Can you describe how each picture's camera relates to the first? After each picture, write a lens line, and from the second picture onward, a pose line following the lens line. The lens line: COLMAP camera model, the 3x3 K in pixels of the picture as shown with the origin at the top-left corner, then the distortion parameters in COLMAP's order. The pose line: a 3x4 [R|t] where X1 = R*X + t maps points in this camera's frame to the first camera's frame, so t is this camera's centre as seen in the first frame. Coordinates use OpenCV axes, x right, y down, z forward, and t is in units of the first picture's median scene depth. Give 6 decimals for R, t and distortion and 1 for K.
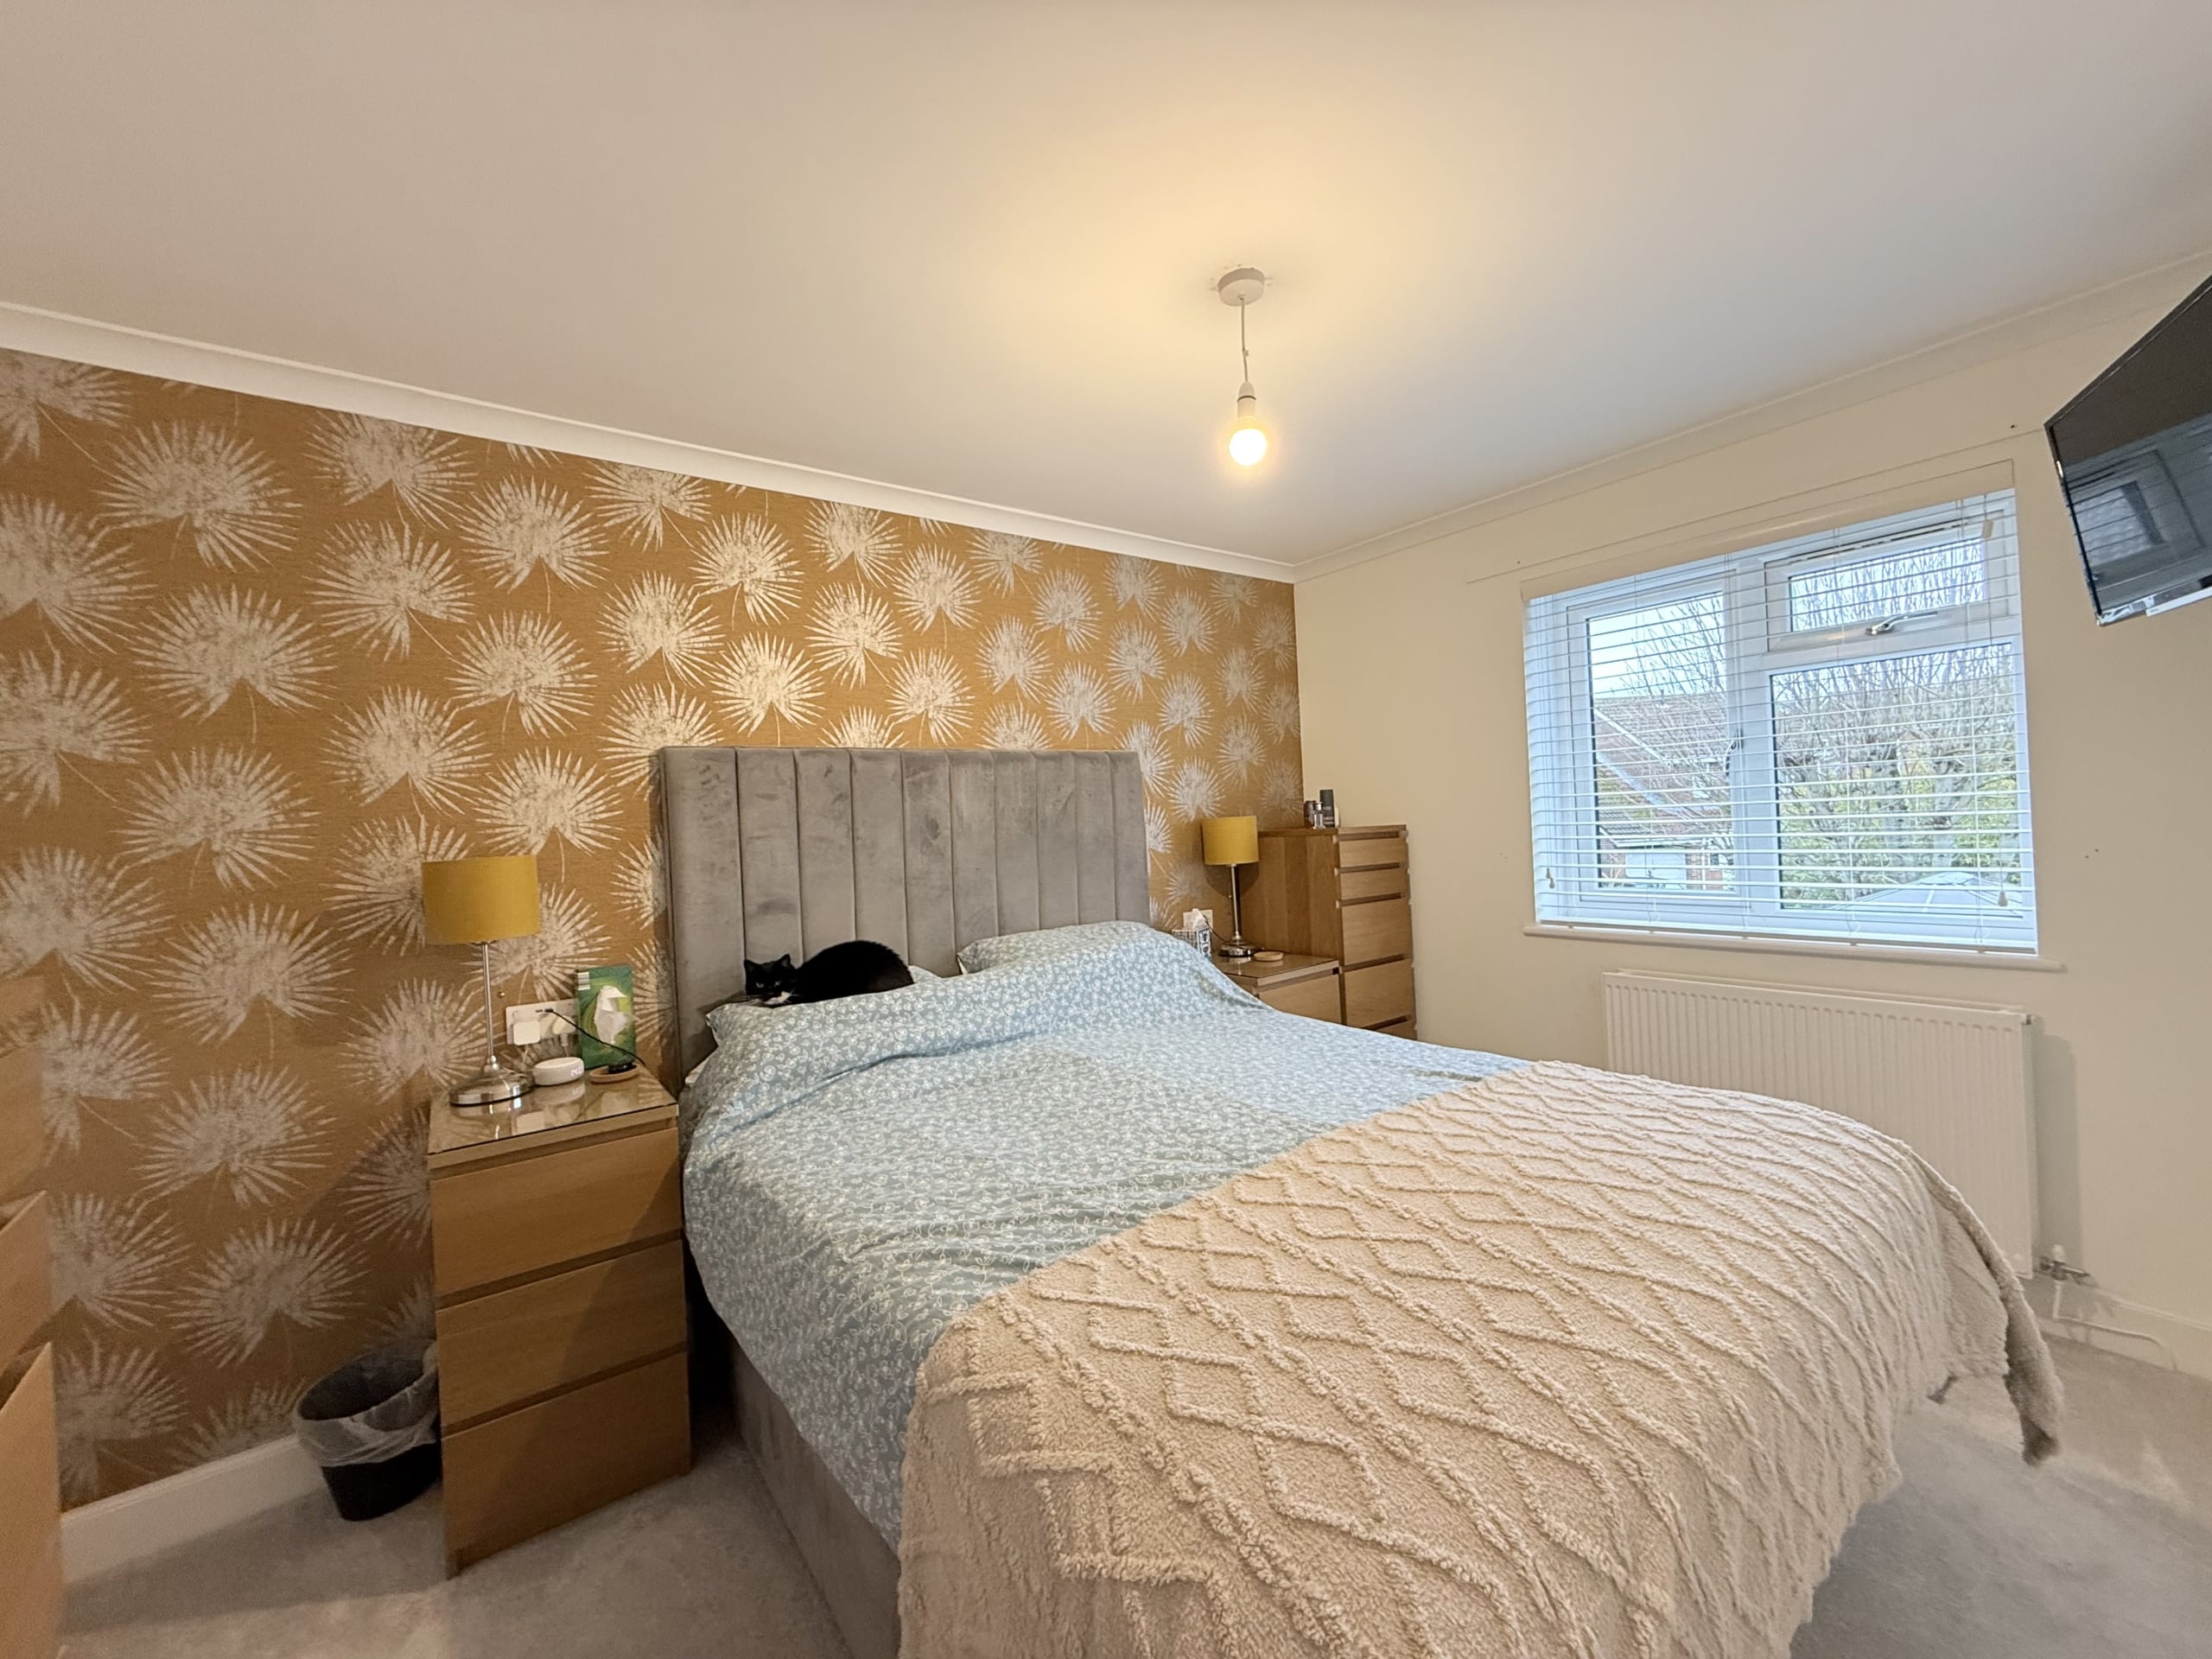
lens RADIAL K [[880.9, 0, 1099.2], [0, 880.9, 833.5], [0, 0, 1]] dist [0.000784, 0.000114]
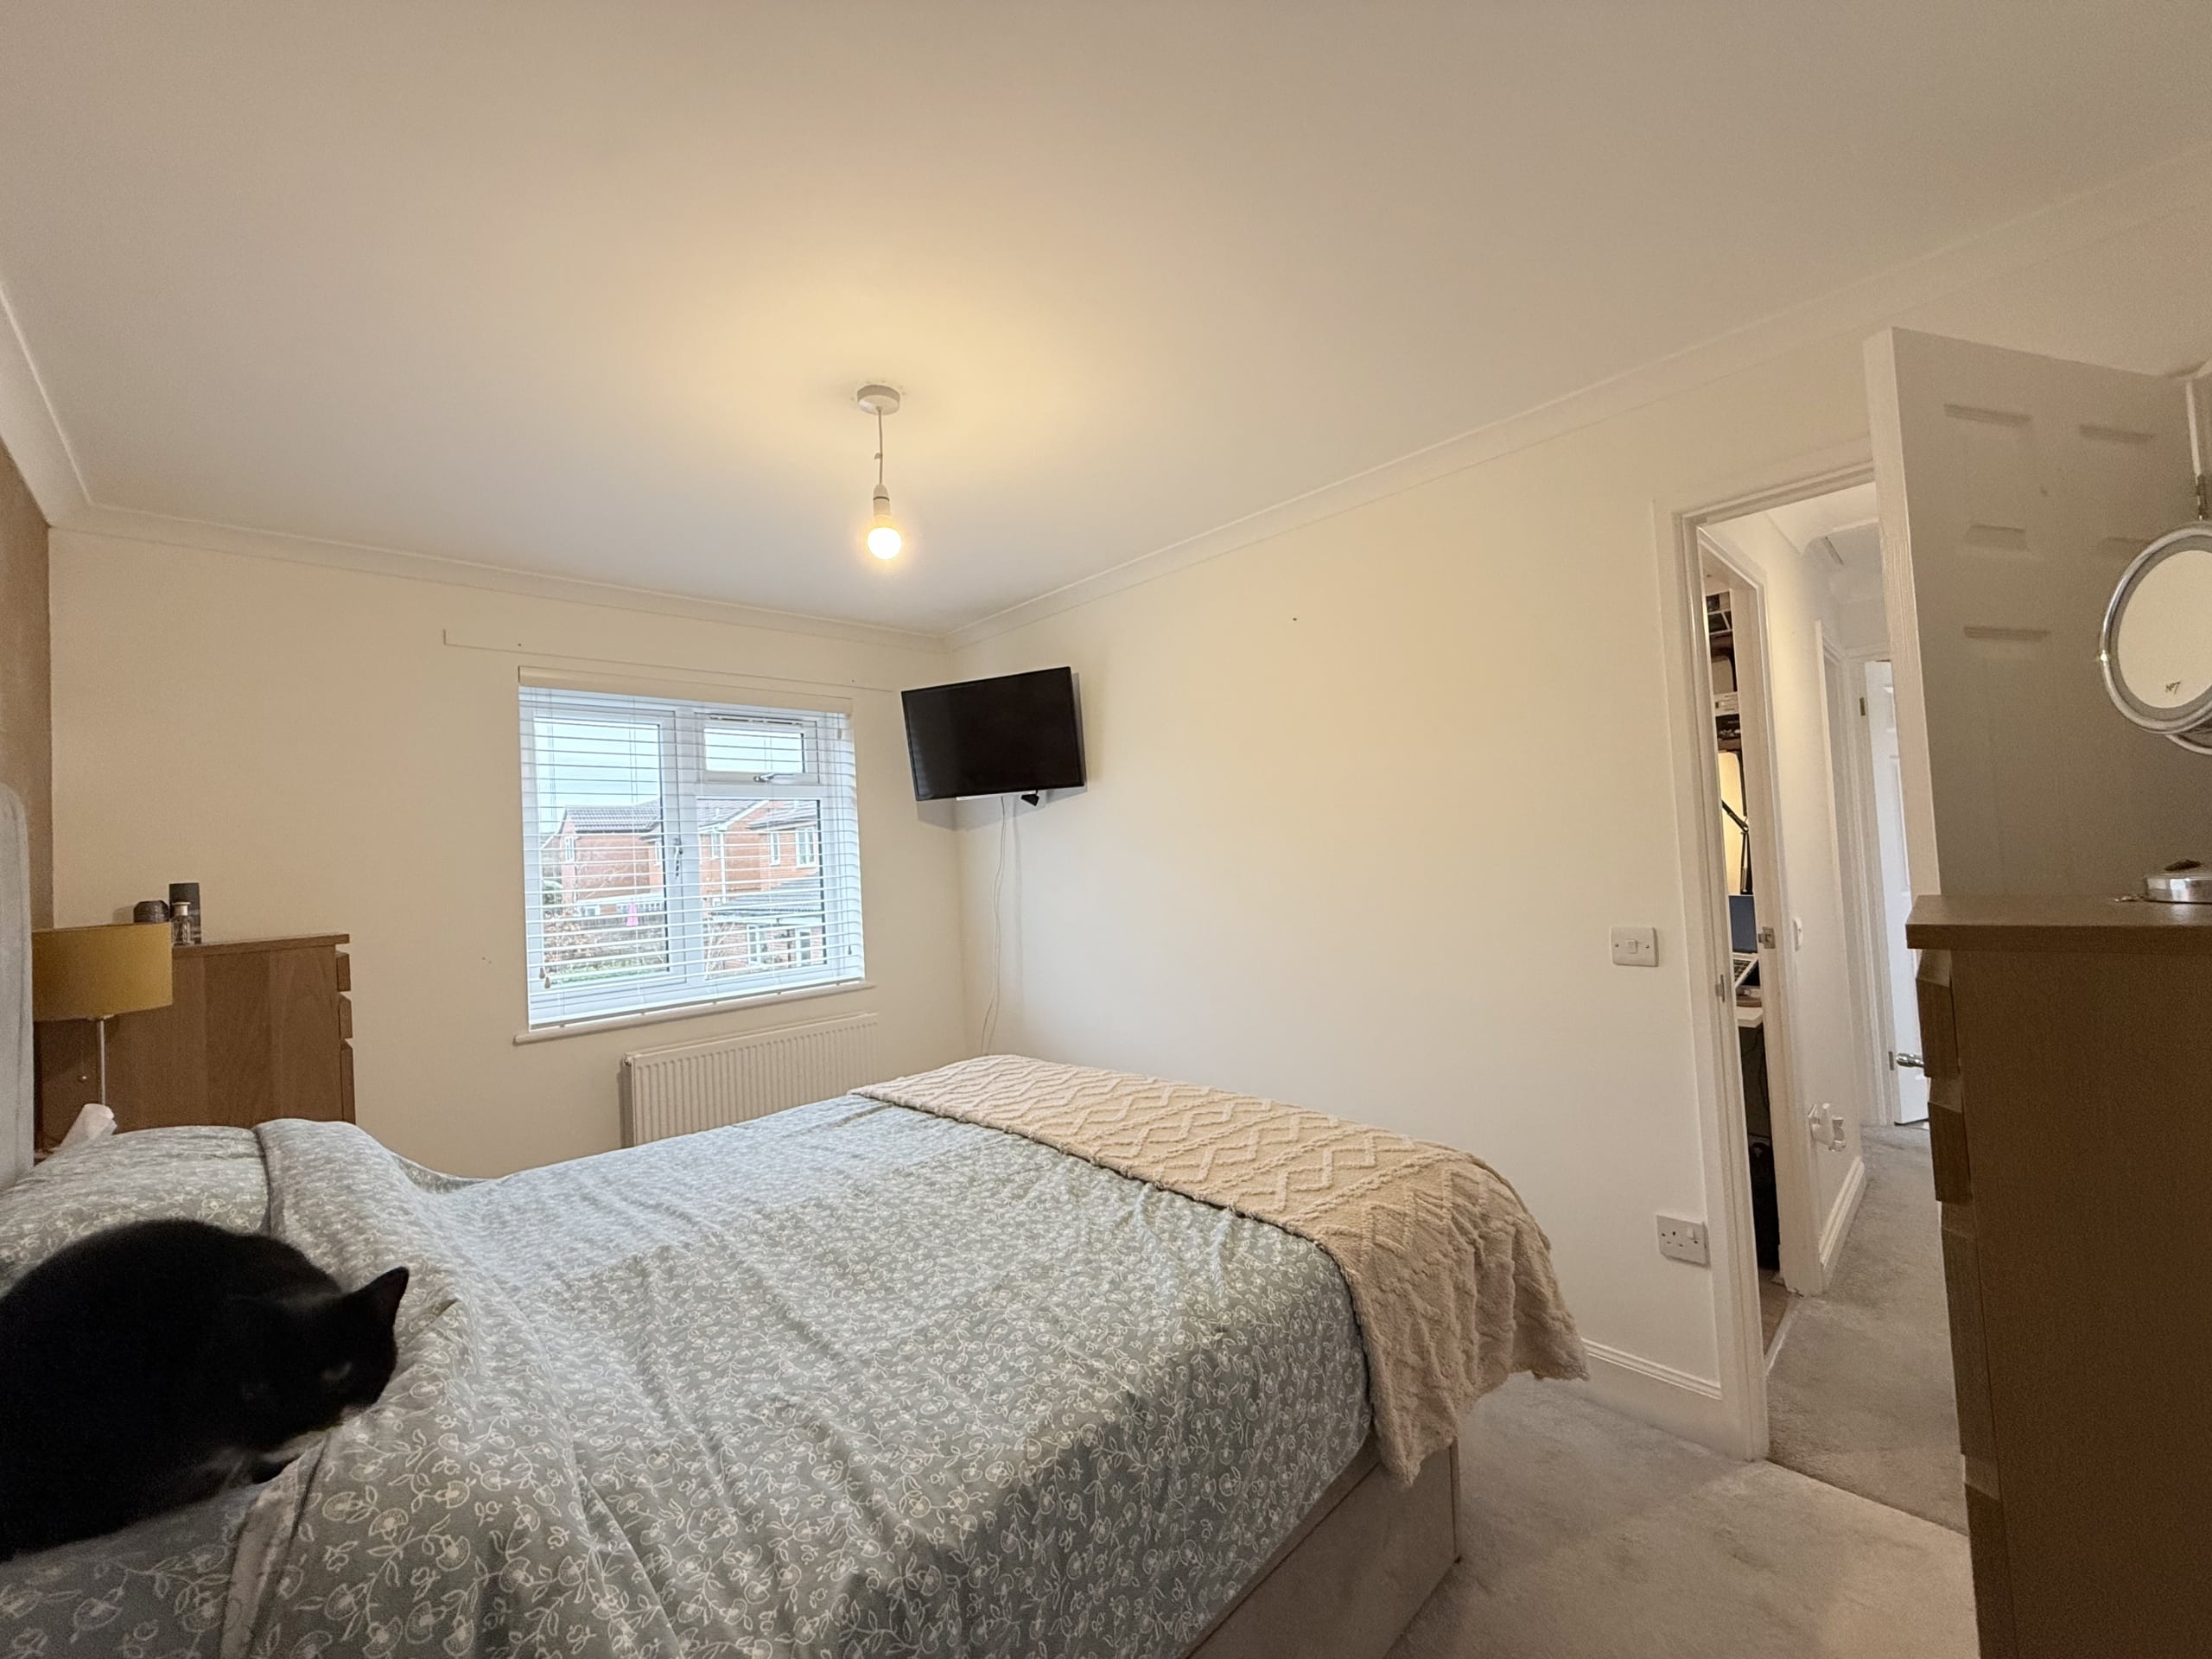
lens RADIAL K [[880.9, 0, 1099.2], [0, 880.9, 833.5], [0, 0, 1]] dist [0.000784, 0.000114]
pose [[-0.118861, 0.086261, 0.989157, -0.749045], [0.069505, 0.994498, -0.078375, 0.017093], [-0.990475, 0.059435, -0.124203, 0.740143]]
